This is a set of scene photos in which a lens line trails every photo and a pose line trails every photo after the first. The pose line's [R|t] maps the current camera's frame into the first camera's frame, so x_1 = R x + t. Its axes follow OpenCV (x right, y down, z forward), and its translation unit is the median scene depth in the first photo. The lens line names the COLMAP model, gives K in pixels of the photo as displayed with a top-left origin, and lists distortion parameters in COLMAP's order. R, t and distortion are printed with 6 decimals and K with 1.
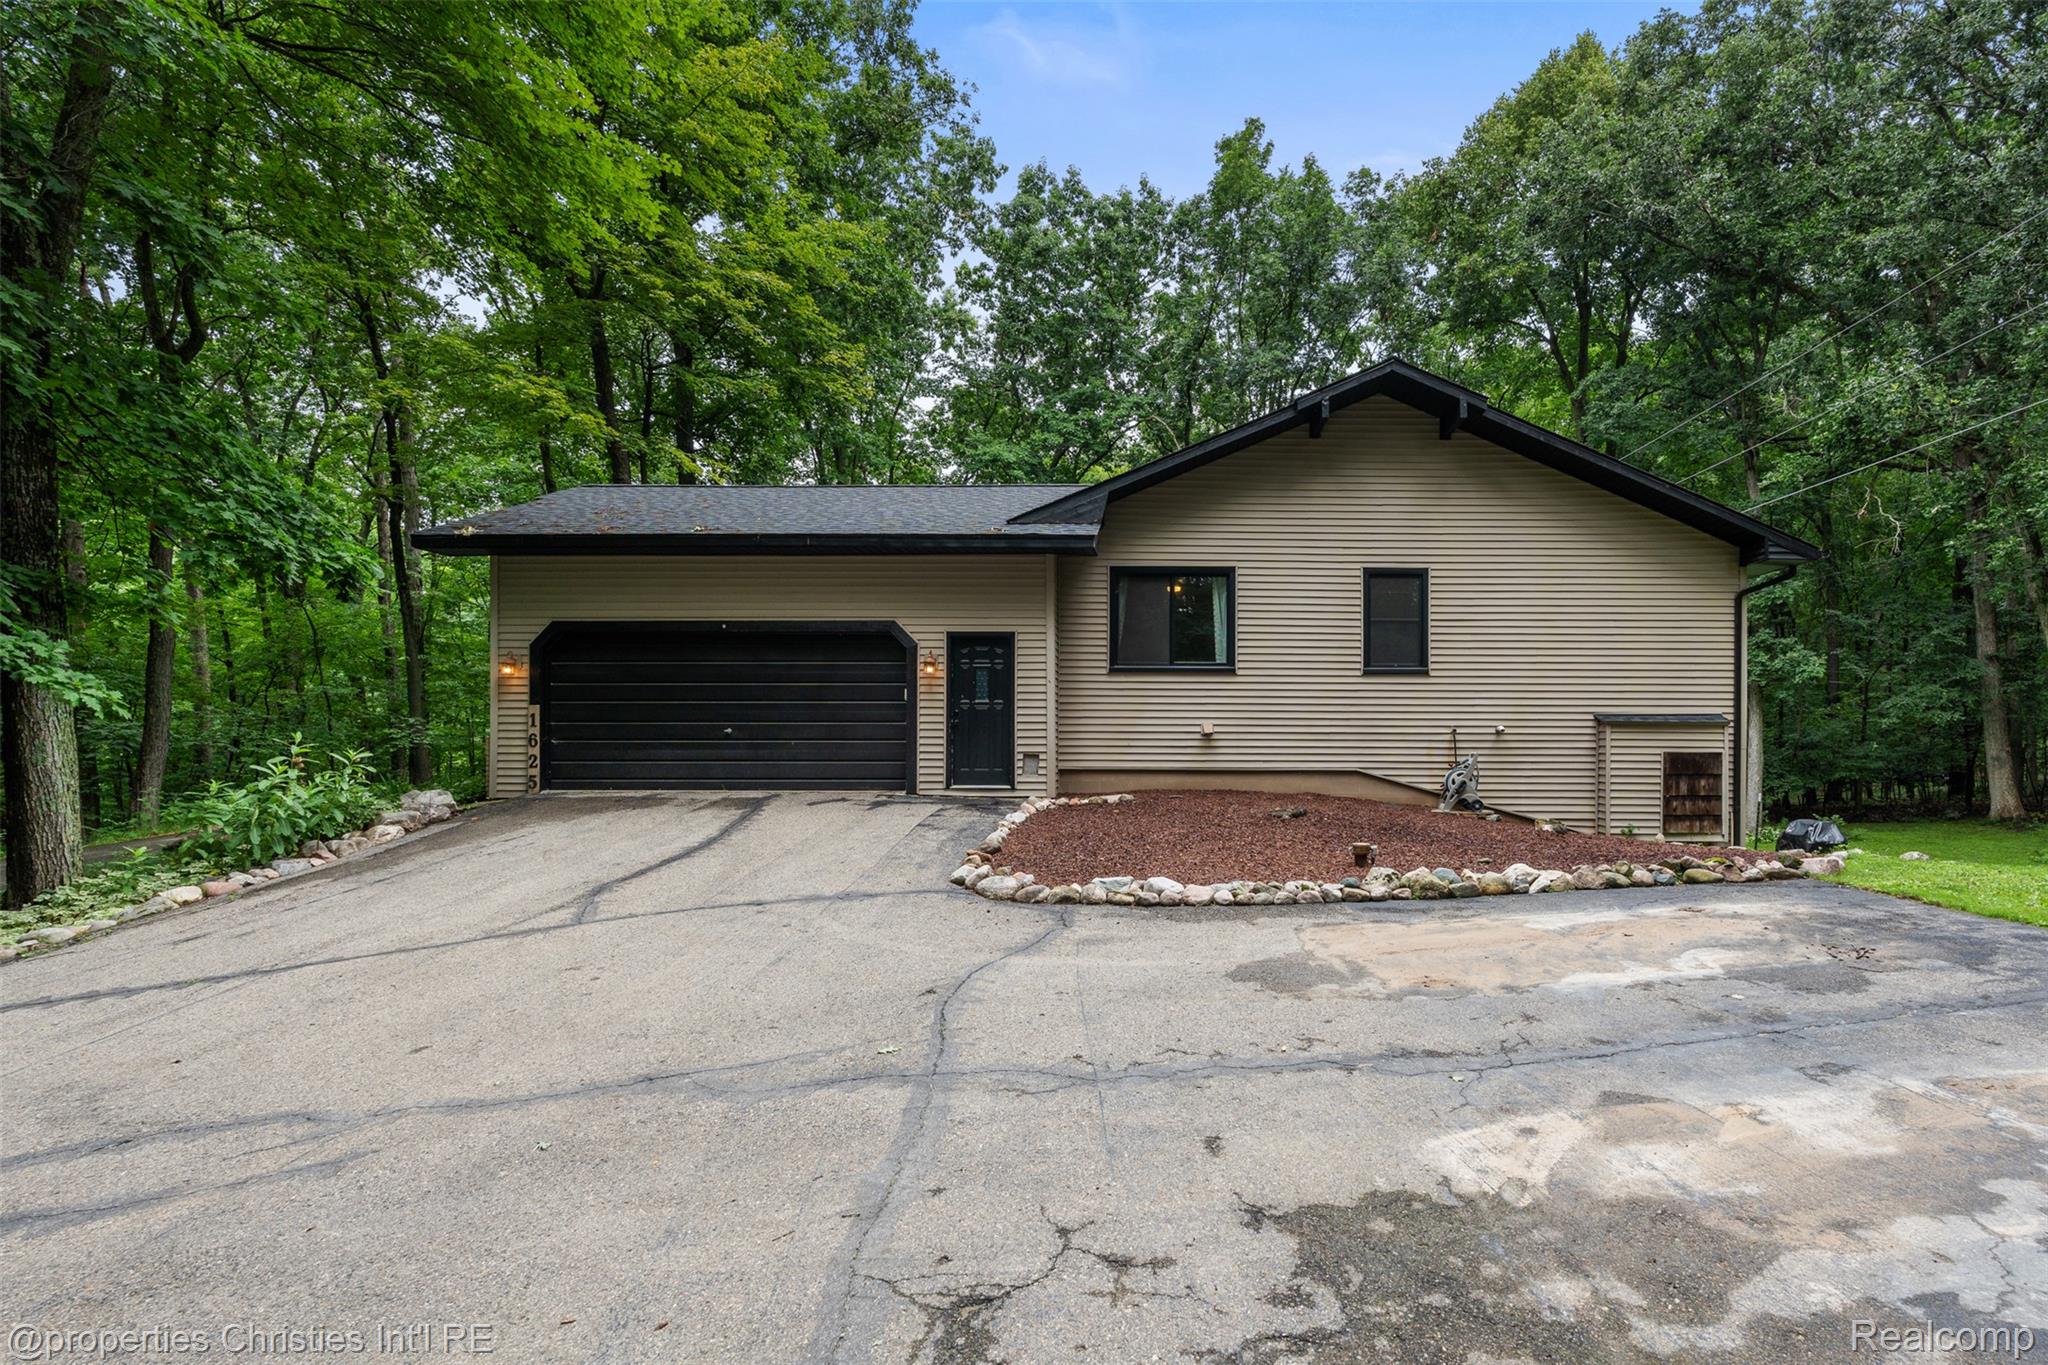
lens RADIAL K [[926.7, 0, 1041.3], [0, 926.7, 752.3], [0, 0, 1]] dist [0.002688, -0.000076]
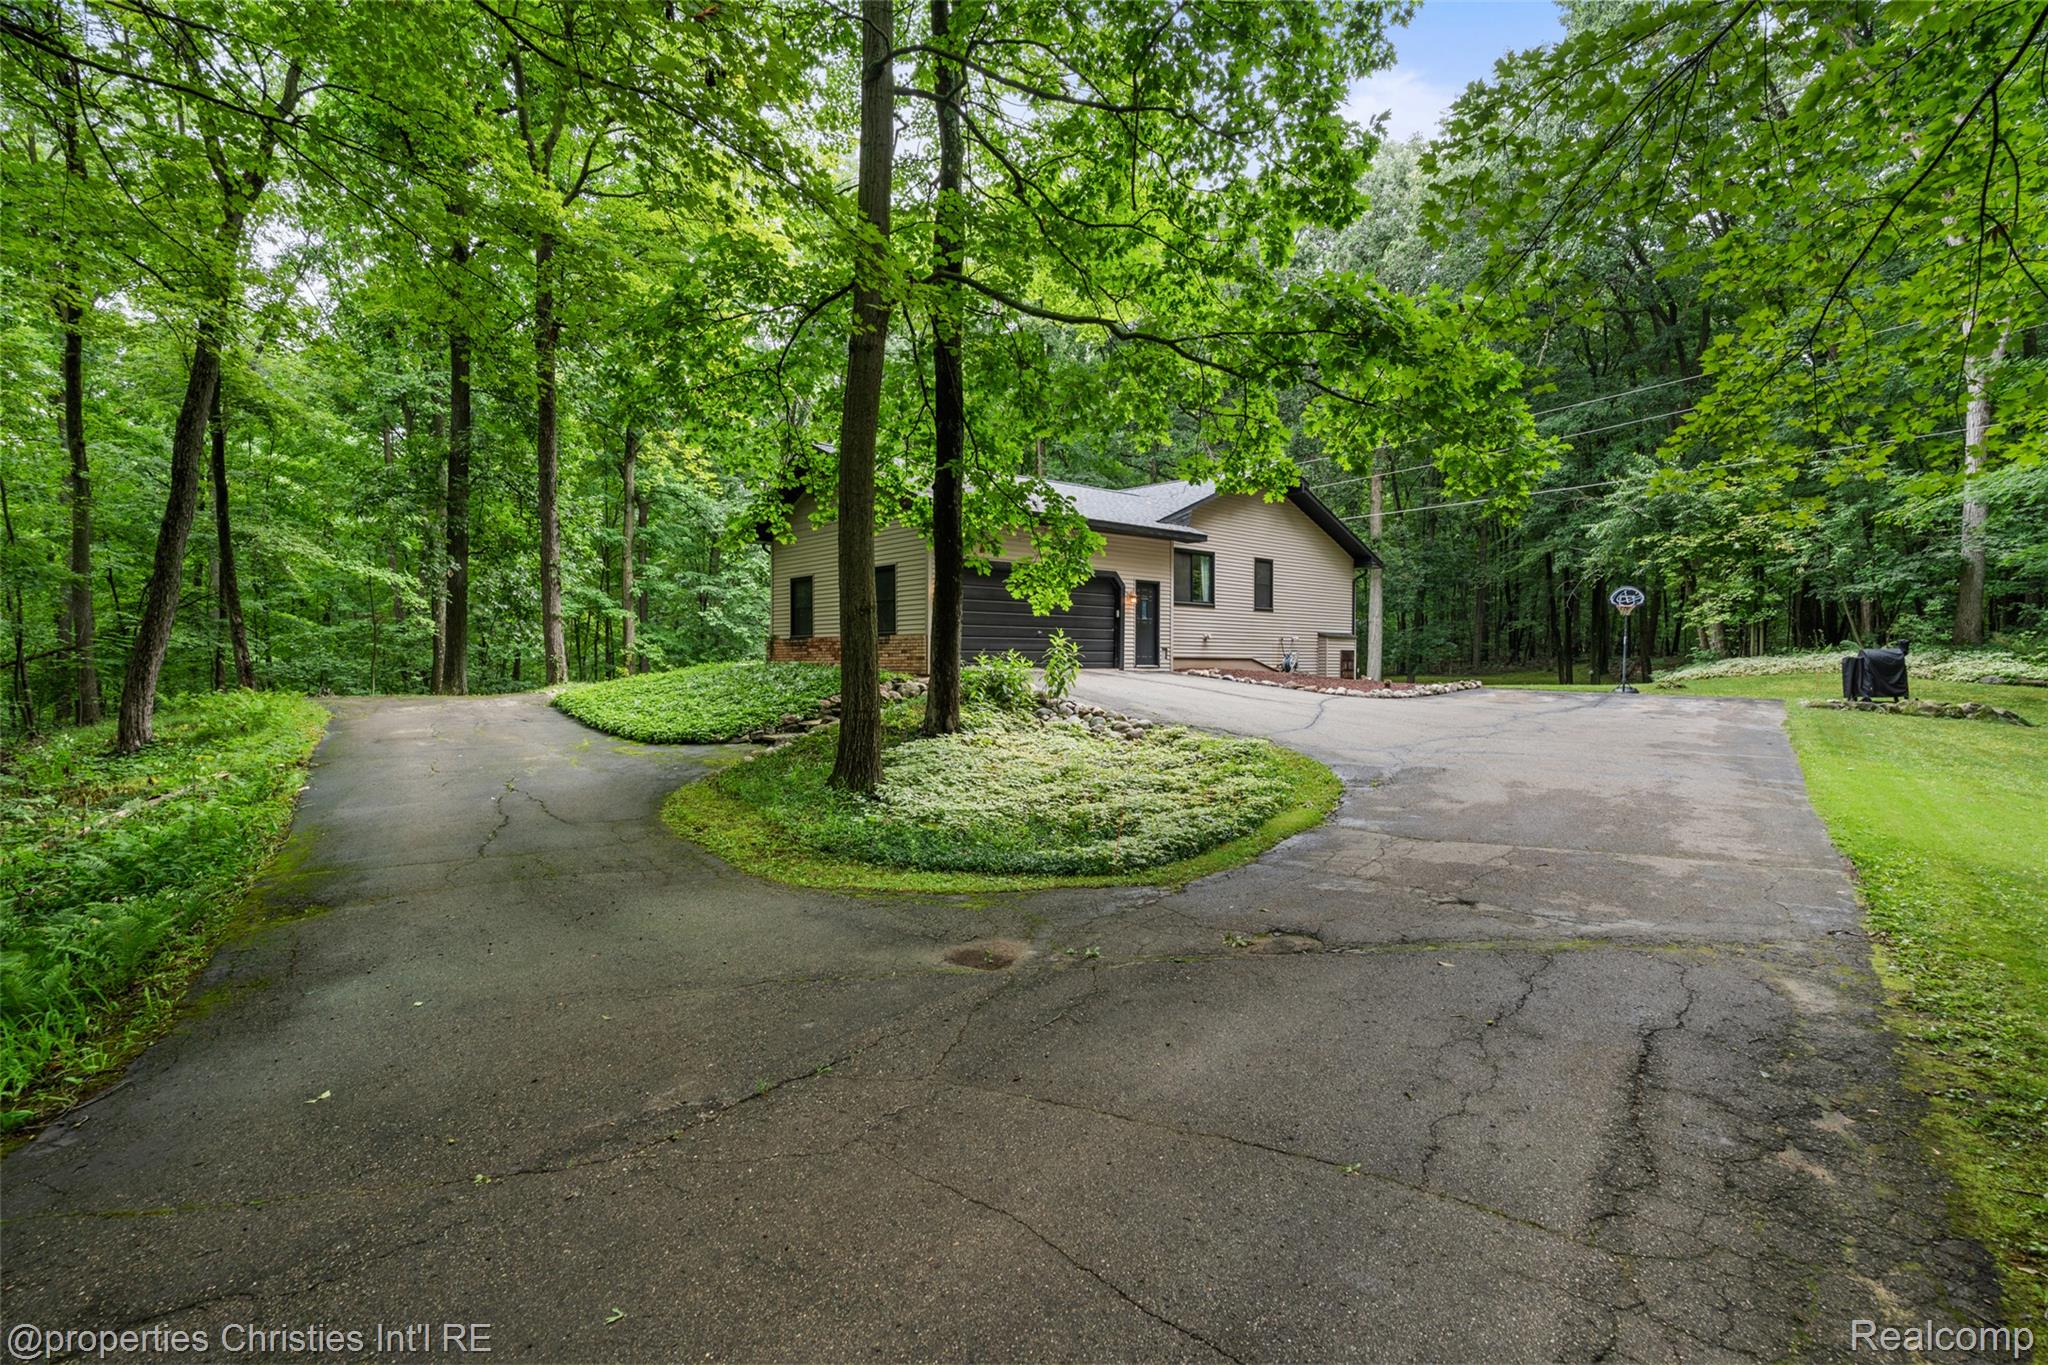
lens RADIAL K [[1025.9, 0, 1024.7], [0, 1025.9, 685.3], [0, 0, 1]] dist [-0.003116, -0.000237]
pose [[0.737241, -0.015829, 0.675445, -1.539070], [0.000470, 0.999737, 0.022915, 0.027619], [-0.675630, -0.016576, 0.737055, -0.305965]]
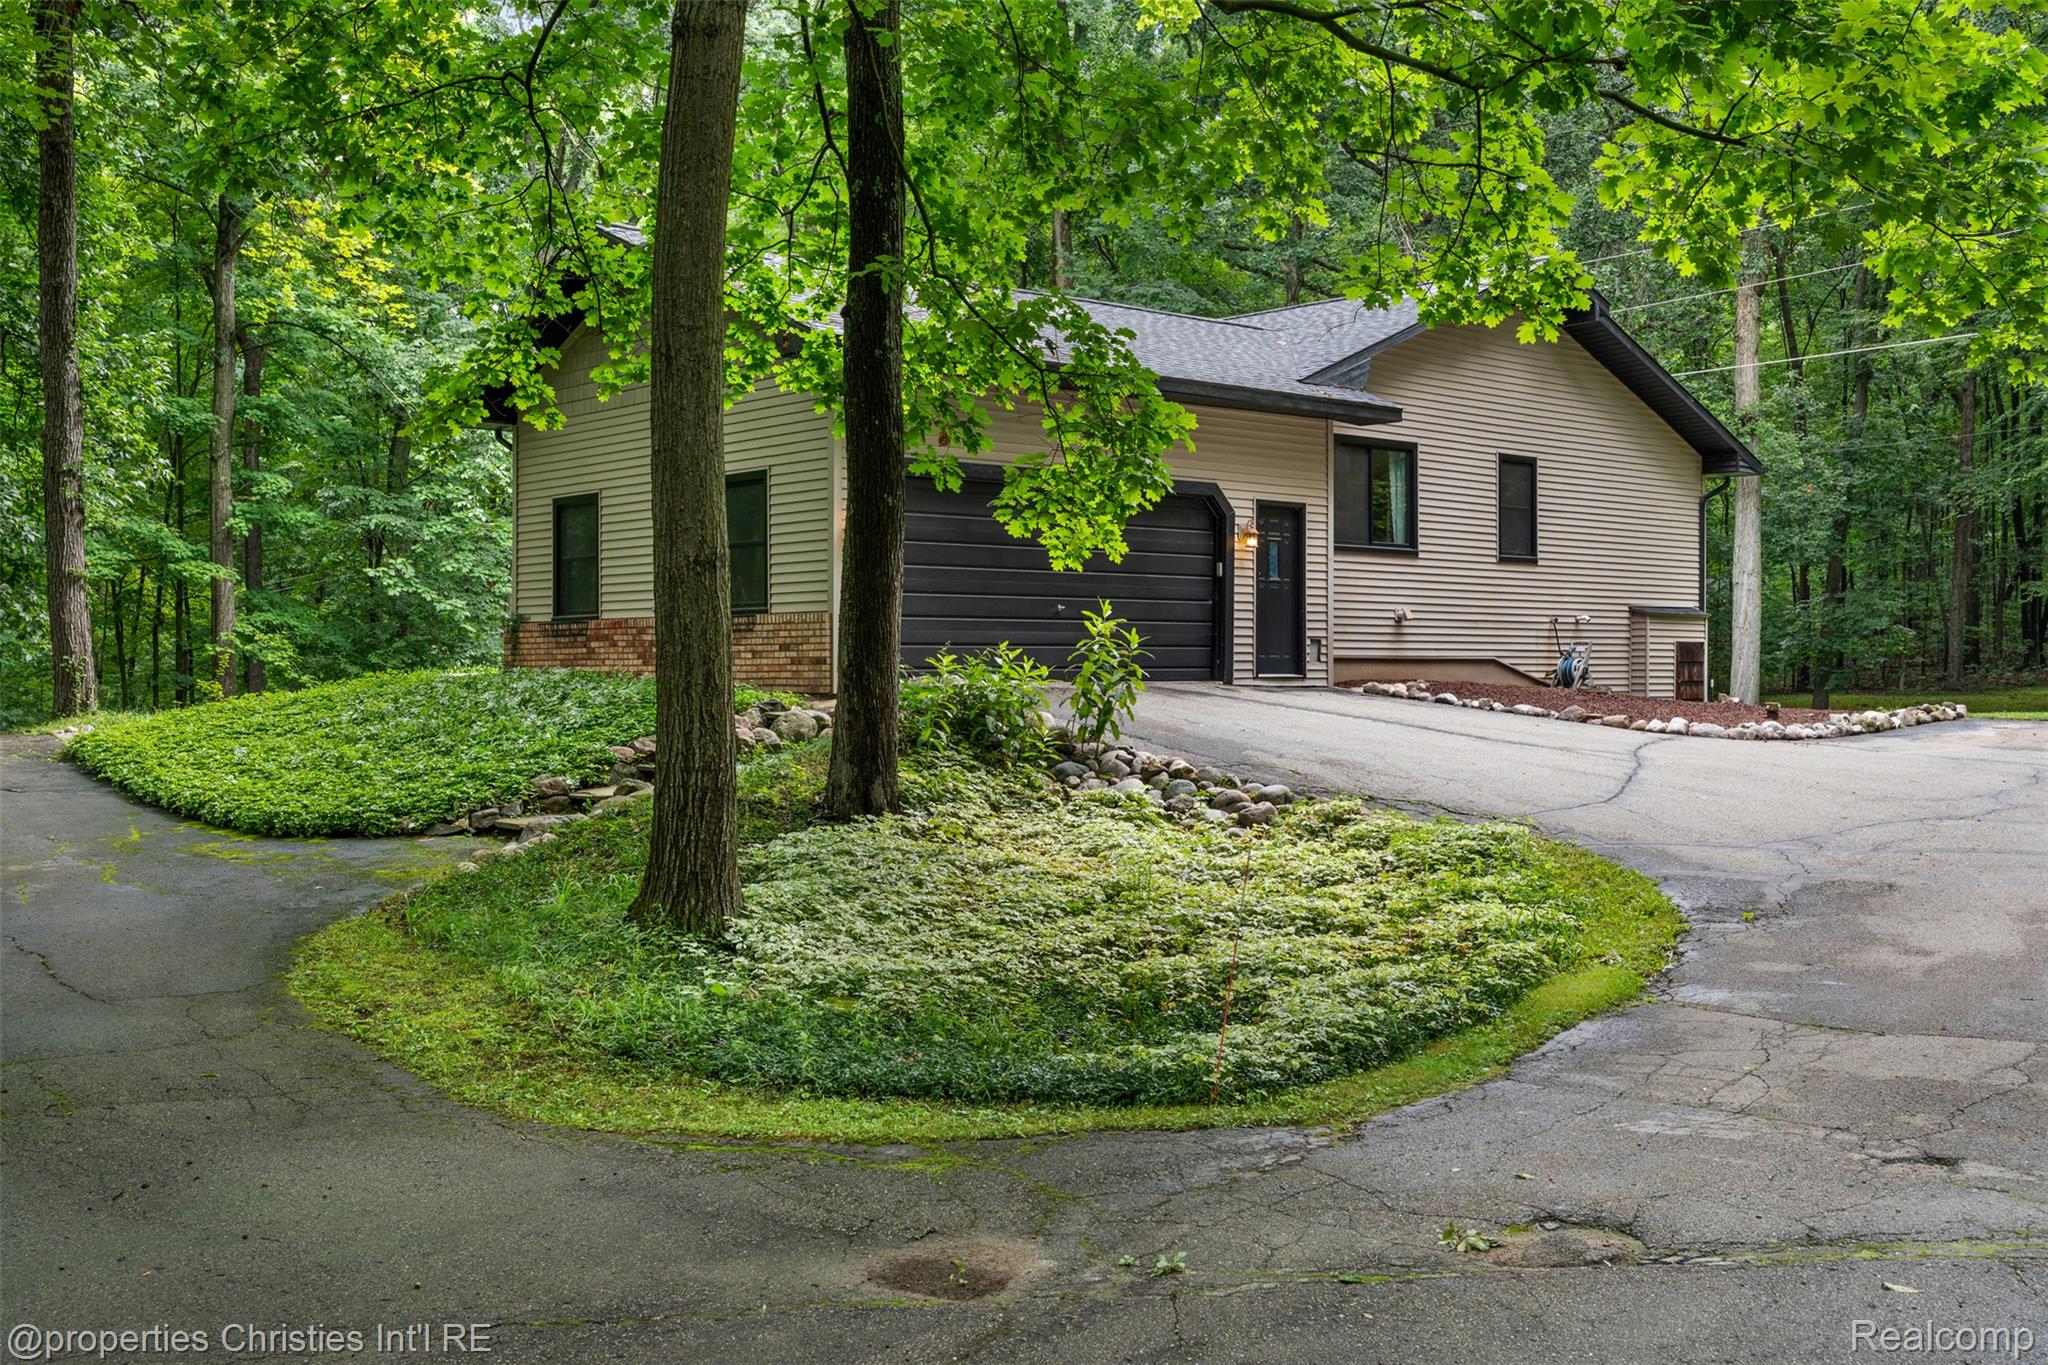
lens RADIAL K [[2084.1, 0, 1020.5], [0, 2084.1, 683.0], [0, 0, 1]] dist [0.010831, 0.000000]
pose [[0.740191, -0.007050, 0.672360, -1.535033], [0.002897, 0.999969, 0.007295, 0.027764], [-0.672391, -0.003452, 0.740188, -0.300436]]
